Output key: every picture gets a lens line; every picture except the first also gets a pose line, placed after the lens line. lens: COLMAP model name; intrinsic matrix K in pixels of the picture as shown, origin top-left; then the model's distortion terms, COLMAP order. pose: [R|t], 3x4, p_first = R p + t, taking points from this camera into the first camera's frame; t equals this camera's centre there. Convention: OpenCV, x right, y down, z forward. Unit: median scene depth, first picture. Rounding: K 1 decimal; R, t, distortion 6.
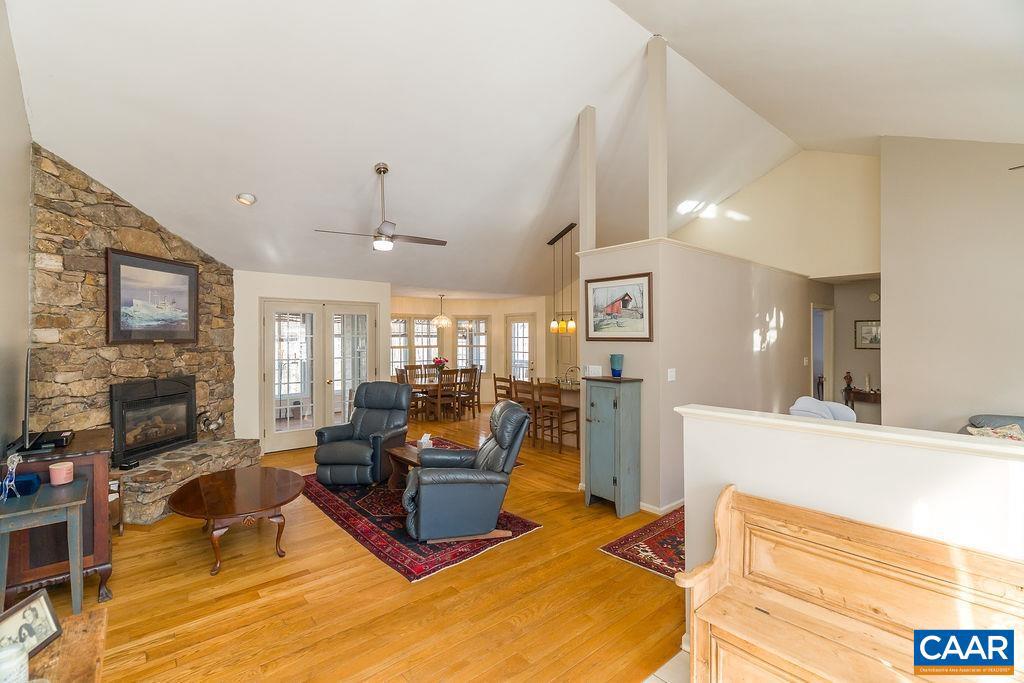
lens RADIAL K [[458.4, 0, 511.8], [0, 458.4, 336.7], [0, 0, 1]] dist [-0.002431, 0.001115]
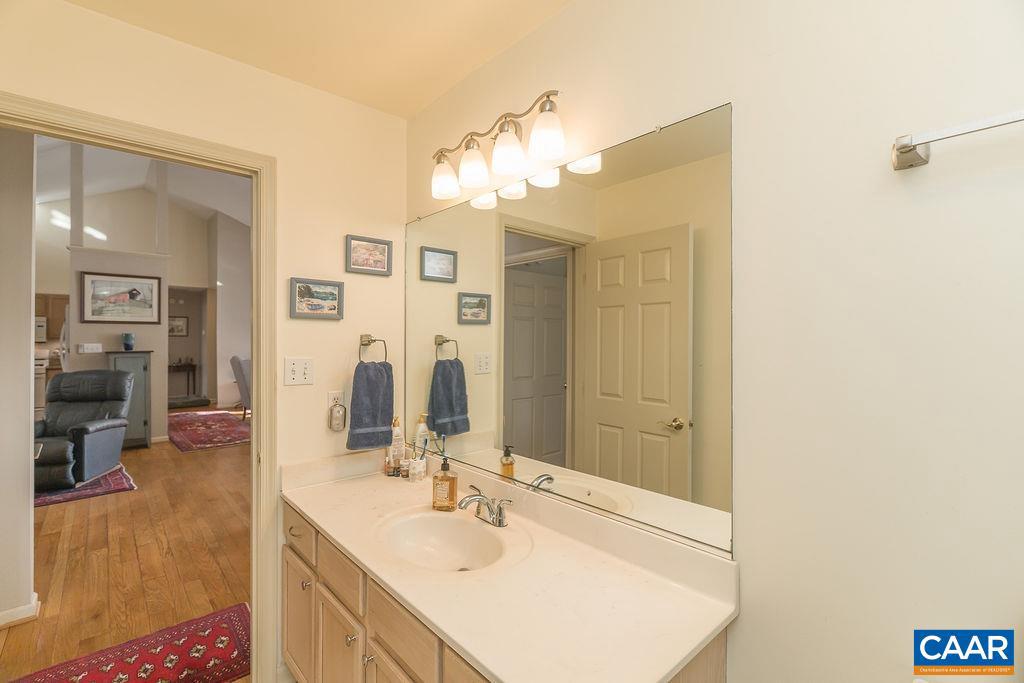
lens RADIAL K [[458.4, 0, 511.8], [0, 458.4, 336.7], [0, 0, 1]] dist [-0.002431, 0.001115]
pose [[-0.034484, 0.003263, 0.999400, -1.139680], [0.000259, 0.999995, -0.003256, 0.052316], [-0.999405, 0.000147, -0.034484, -0.068394]]
